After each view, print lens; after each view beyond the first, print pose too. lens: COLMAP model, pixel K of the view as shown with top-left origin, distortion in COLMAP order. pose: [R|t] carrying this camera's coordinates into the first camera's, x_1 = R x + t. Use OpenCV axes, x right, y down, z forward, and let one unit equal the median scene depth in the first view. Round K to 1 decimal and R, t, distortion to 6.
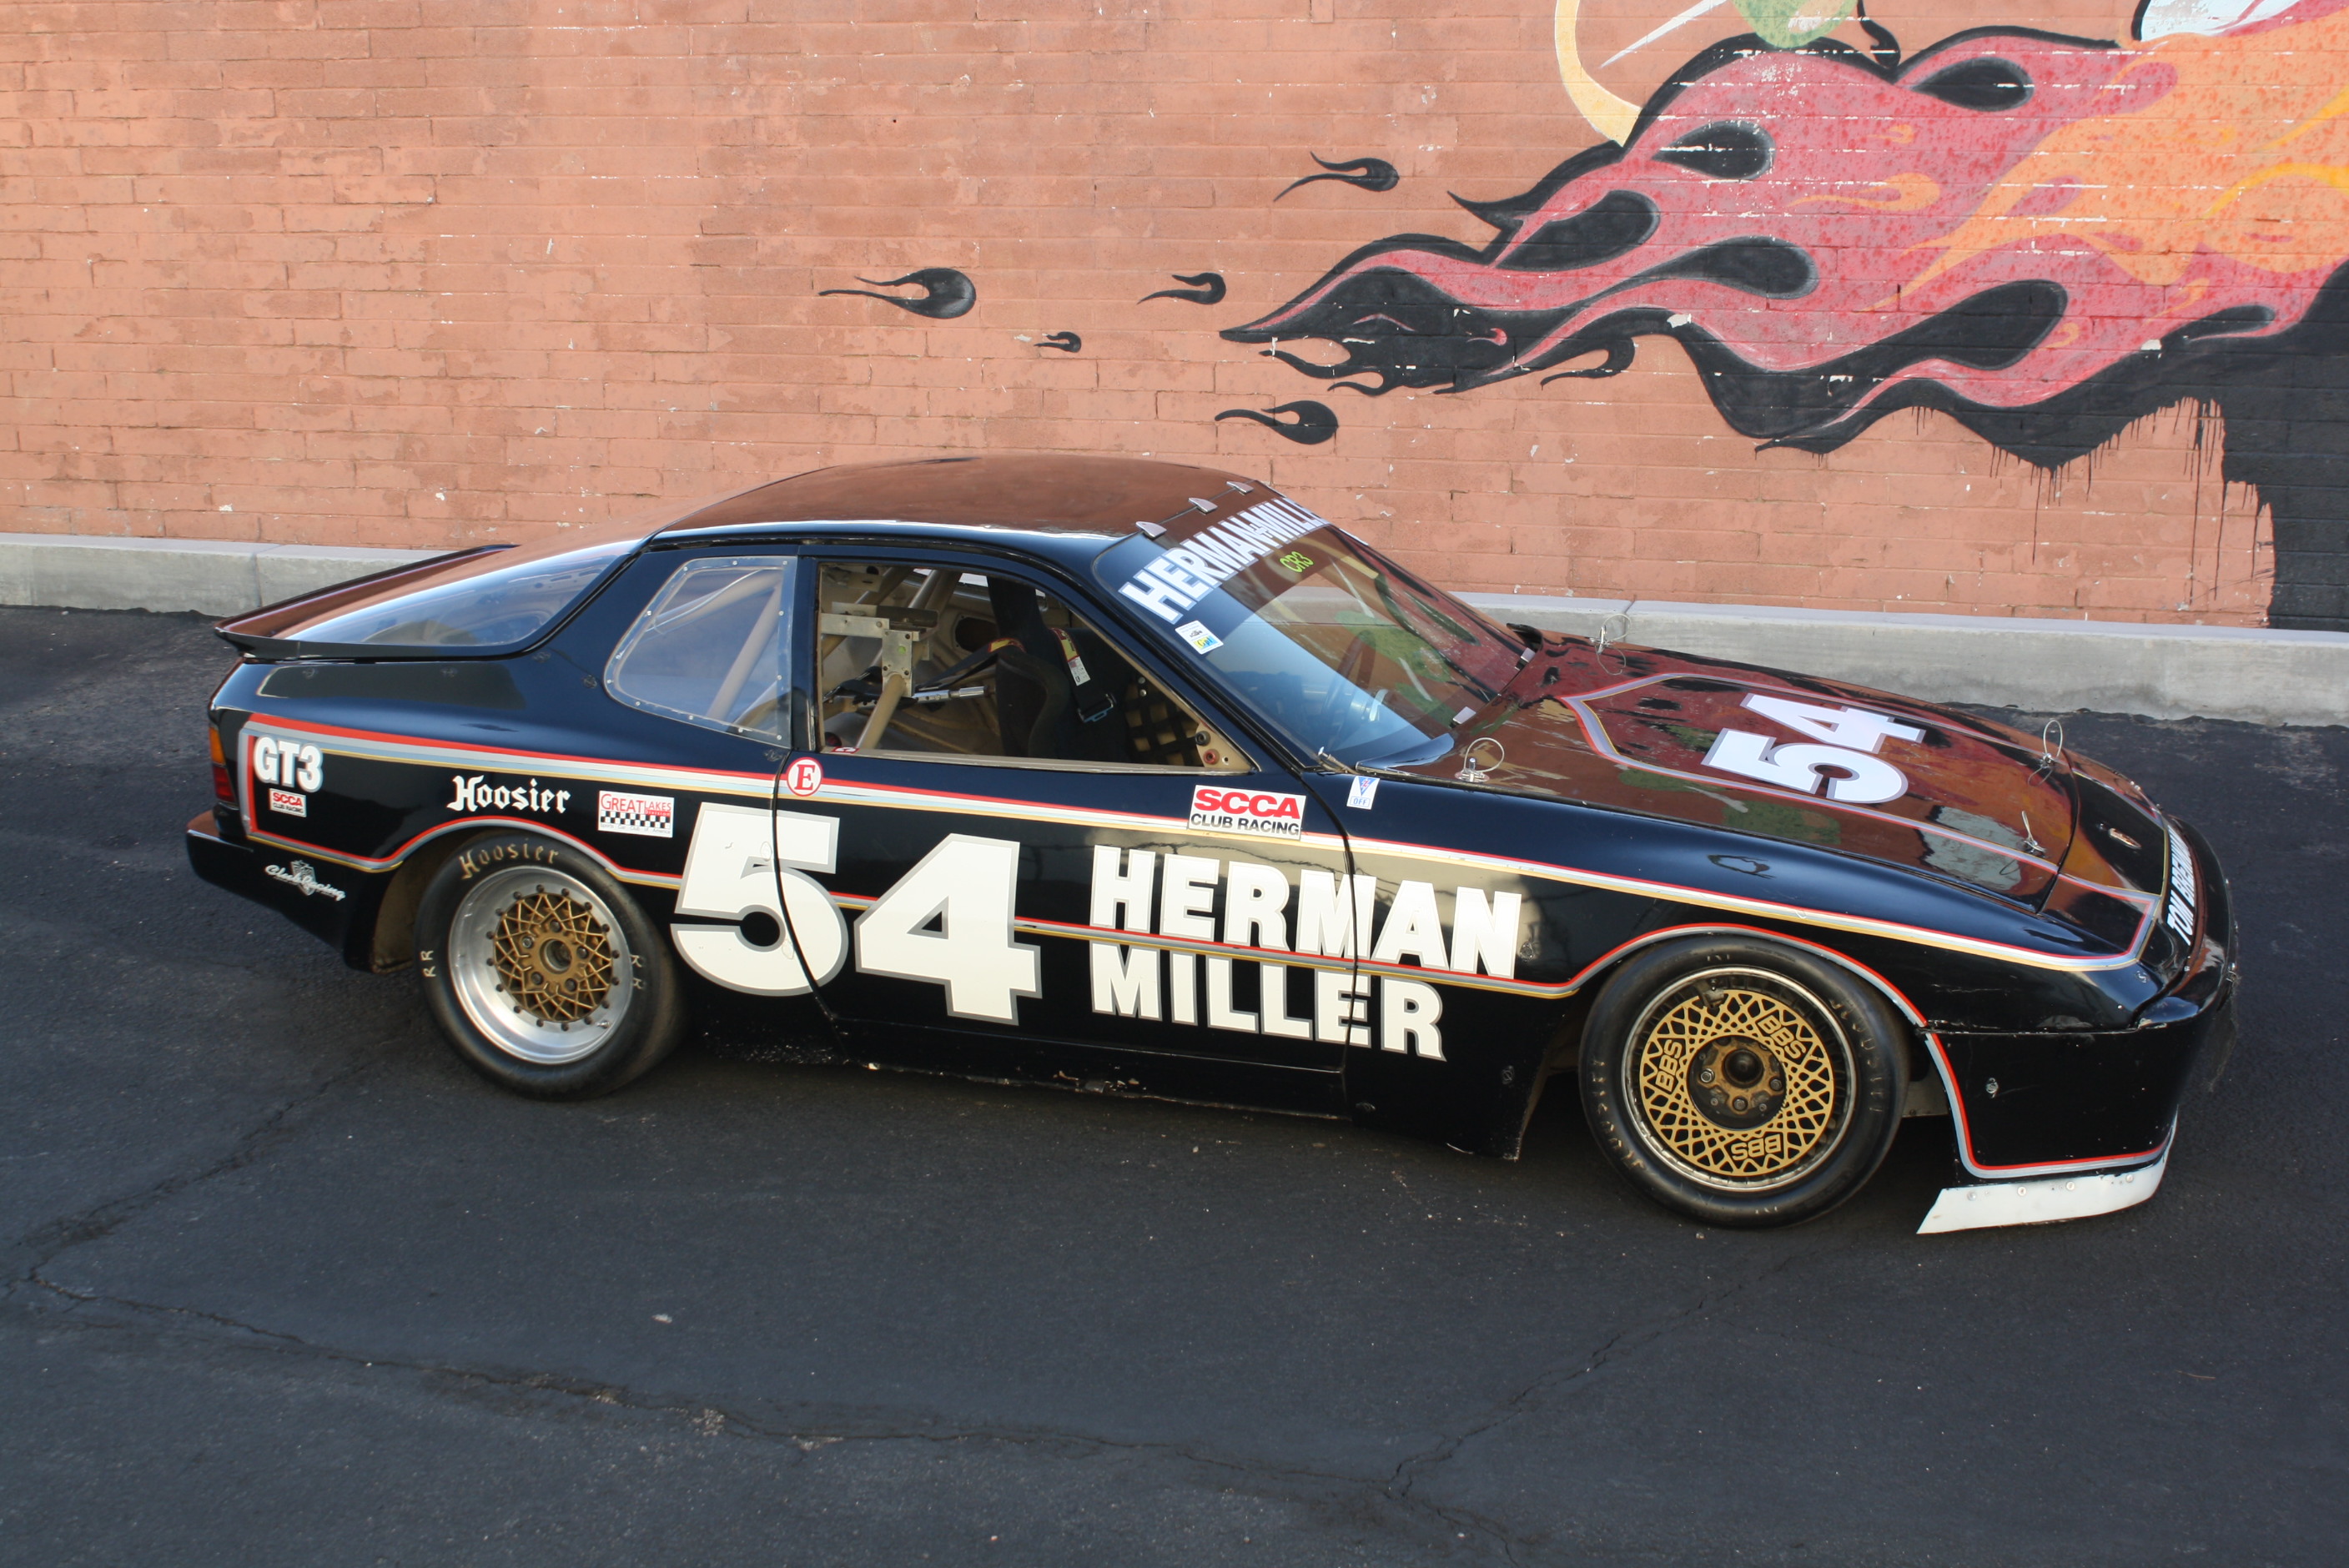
lens RADIAL K [[3059.7, 0, 1186.2], [0, 3059.7, 803.5], [0, 0, 1]] dist [-0.088336, 0.162240]
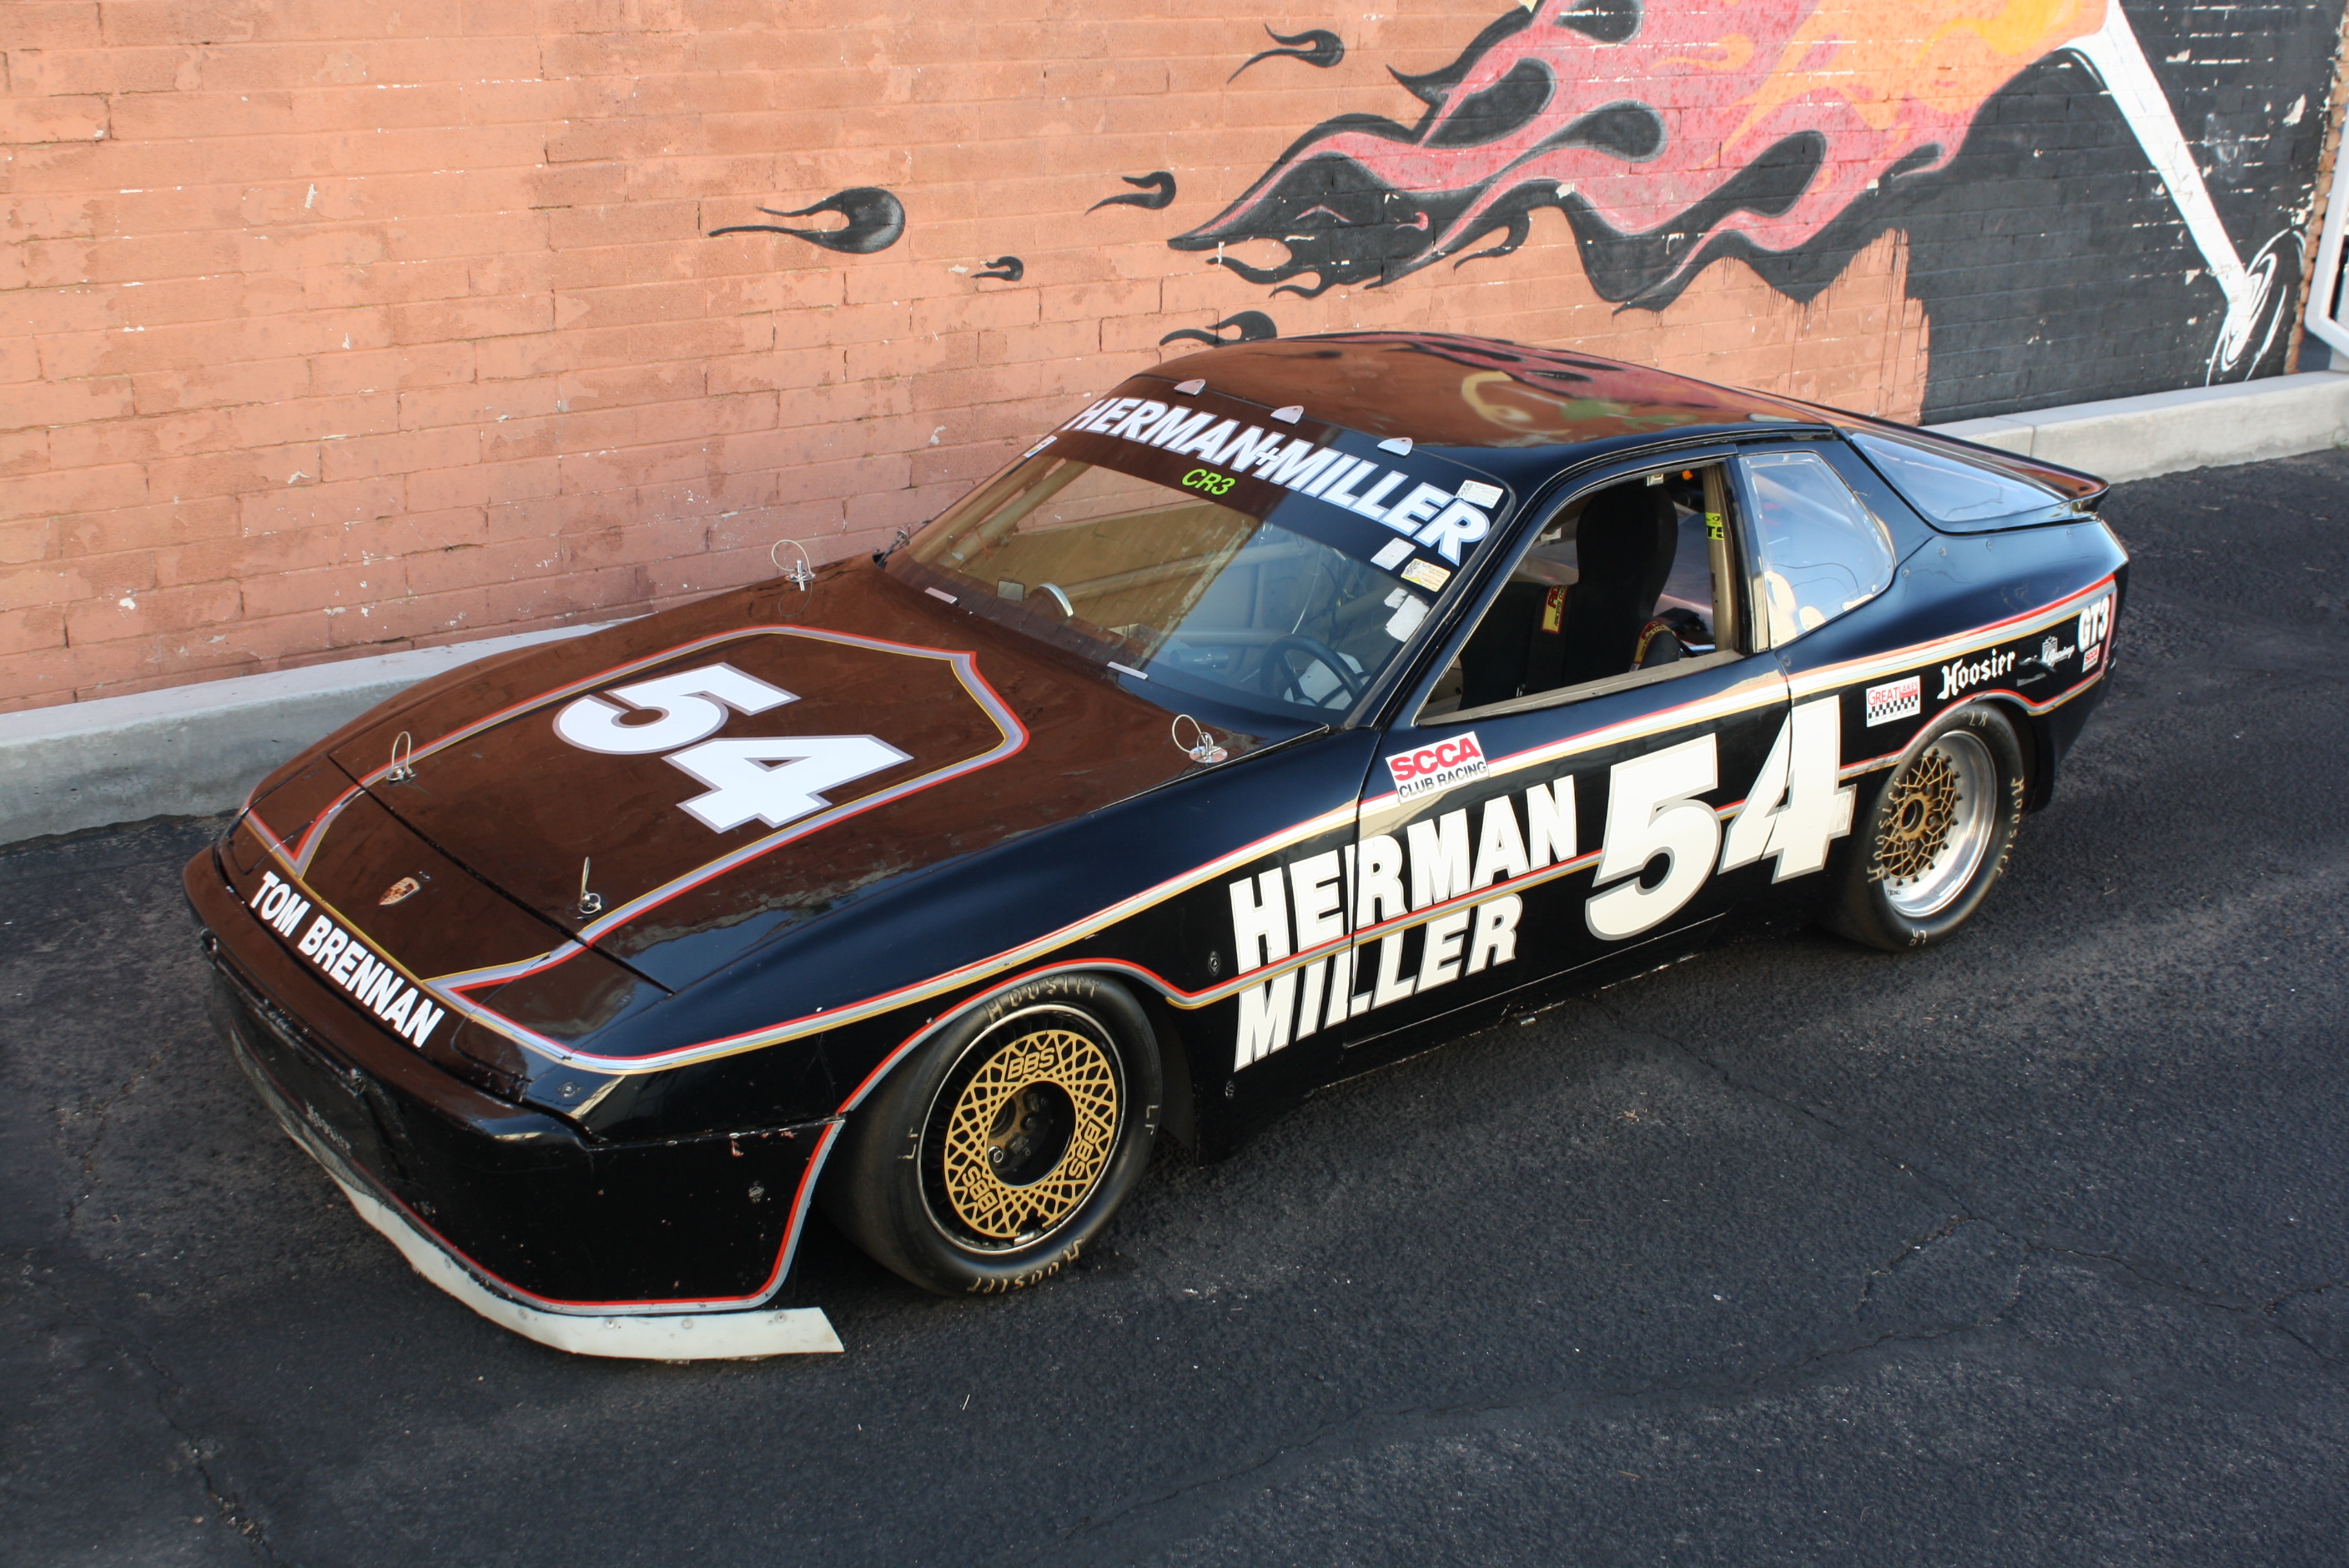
lens RADIAL K [[2661.4, 0, 1177.7], [0, 2661.4, 755.2], [0, 0, 1]] dist [-0.110913, 0.167386]
pose [[0.642496, -0.227519, 0.731733, -0.577664], [0.162489, 0.973641, 0.160063, -0.137814], [-0.748863, 0.016059, 0.662530, 0.533380]]
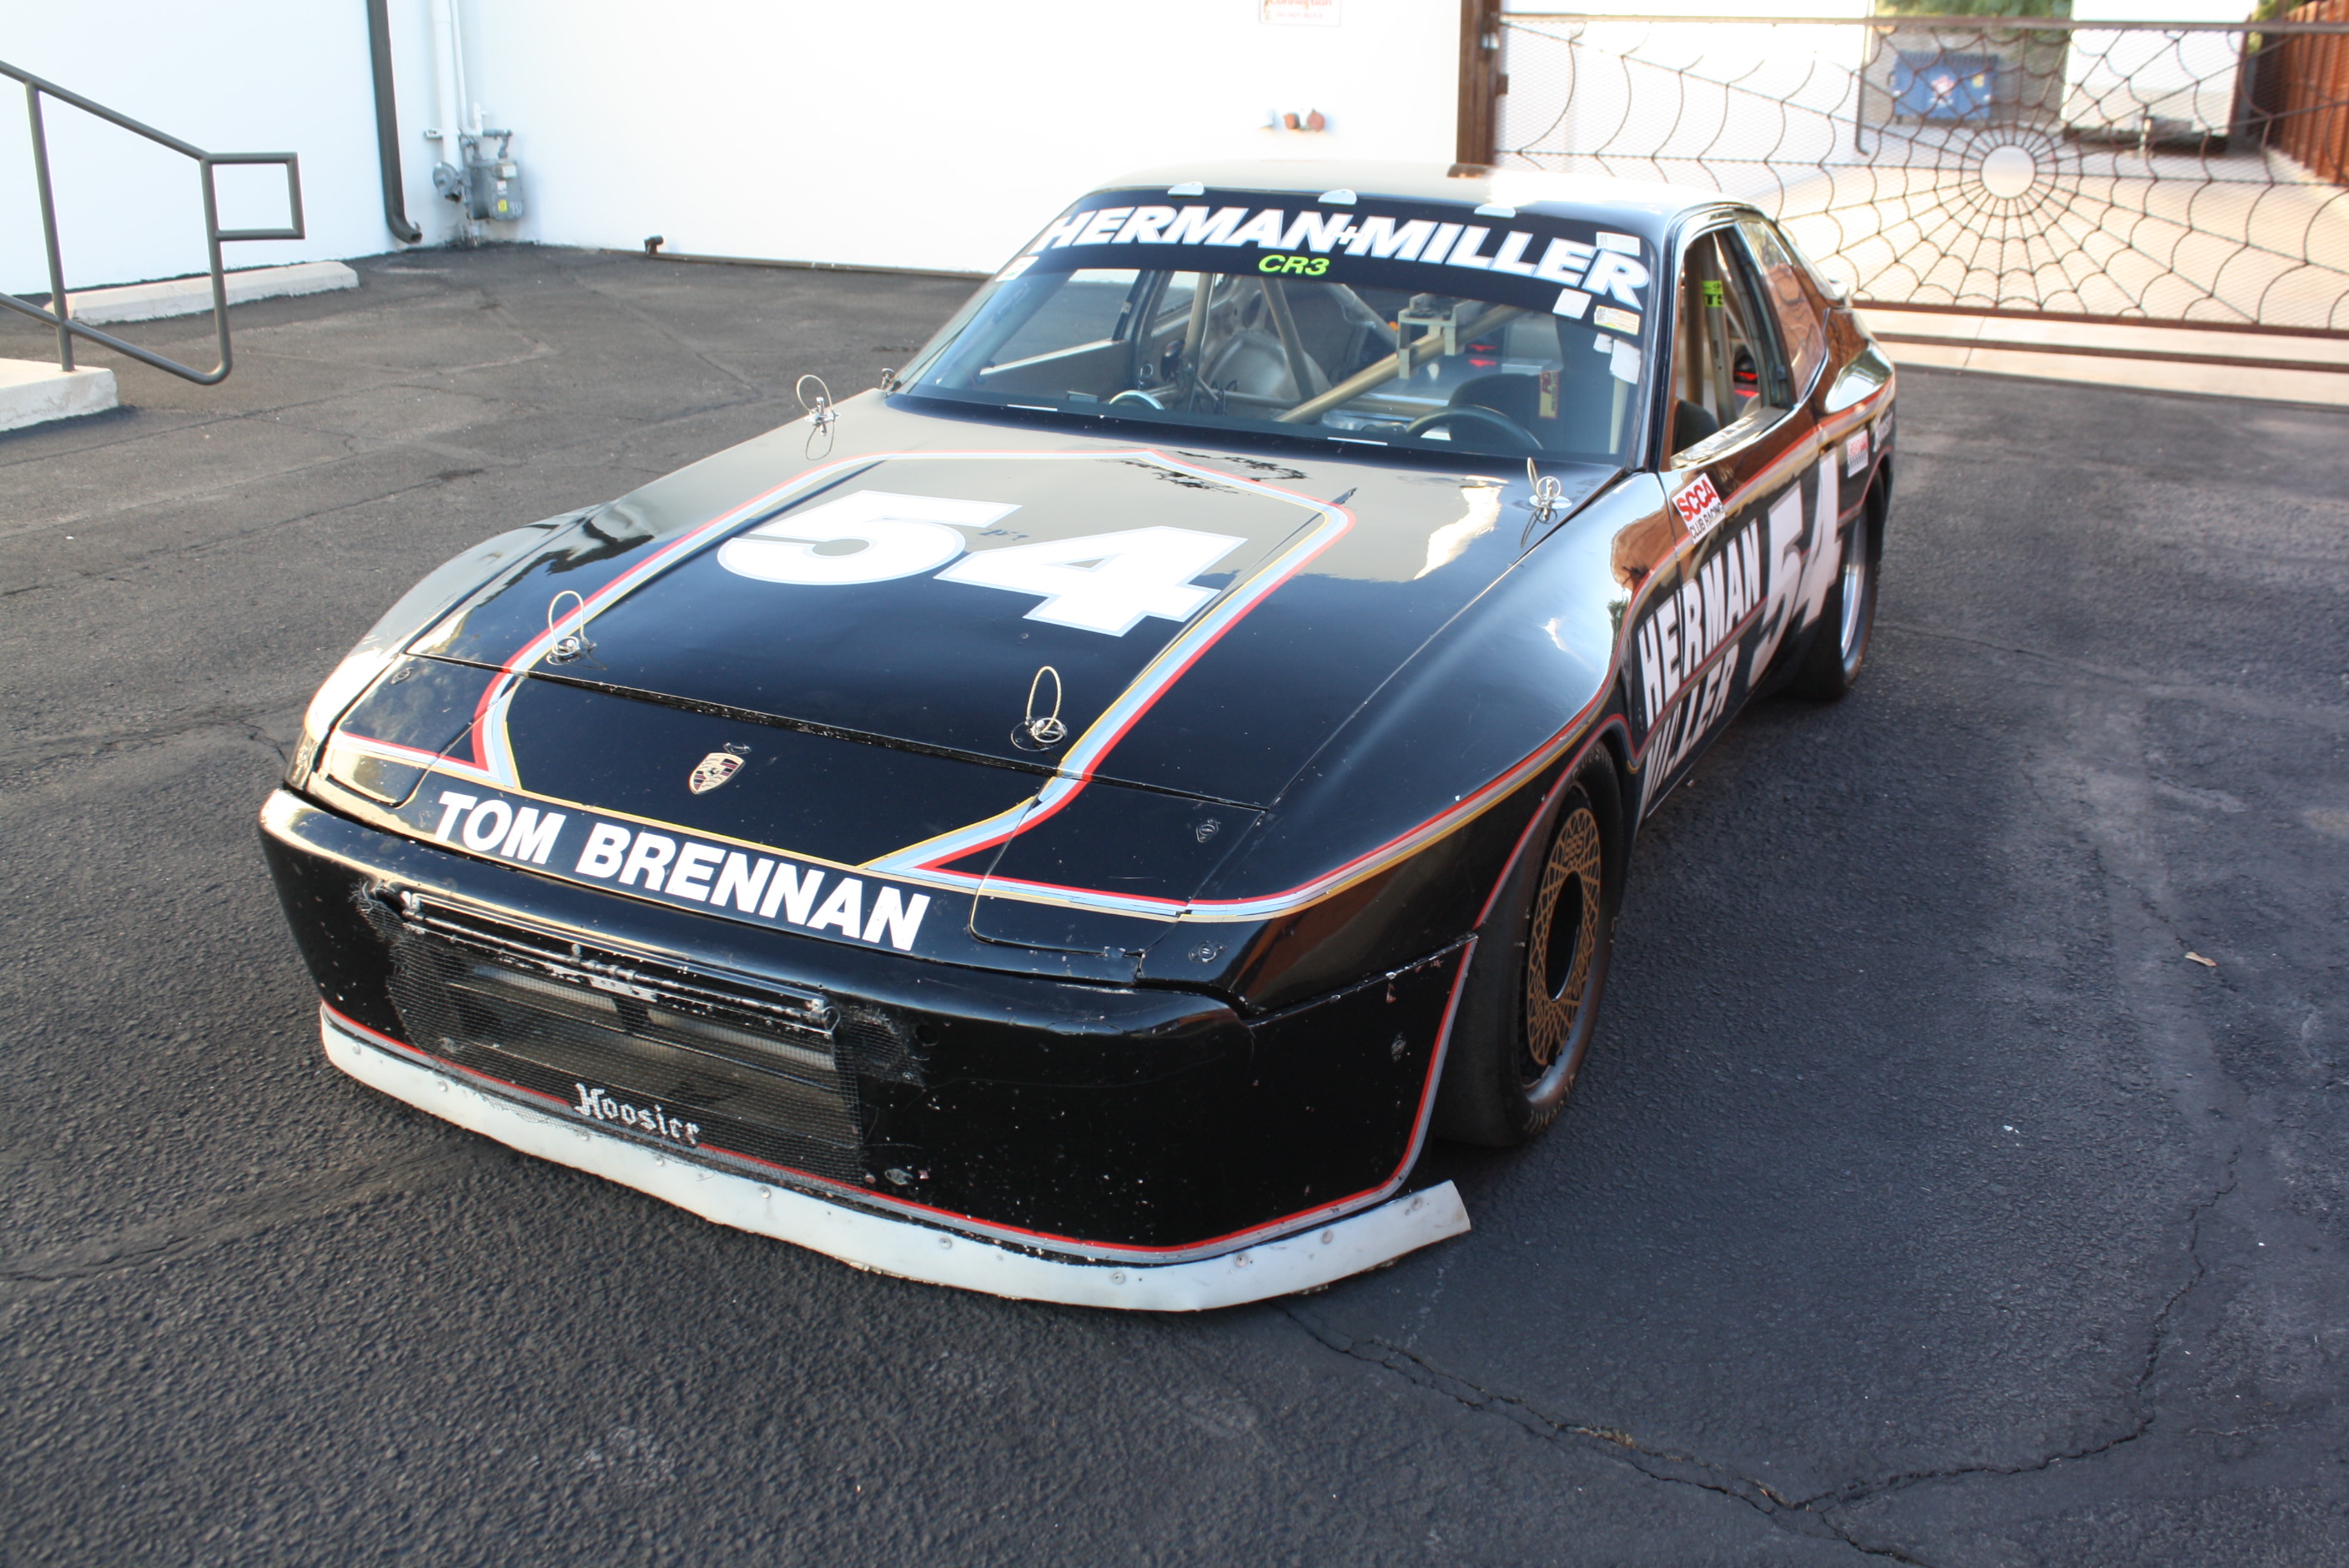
lens RADIAL K [[2116.4, 0, 1174.5], [0, 2116.4, 784.0], [0, 0, 1]] dist [-0.154996, 0.140613]
pose [[0.263821, -0.304501, 0.915247, -0.564970], [0.220870, 0.942724, 0.249976, -0.116918], [-0.938944, 0.136202, 0.315965, 0.785919]]
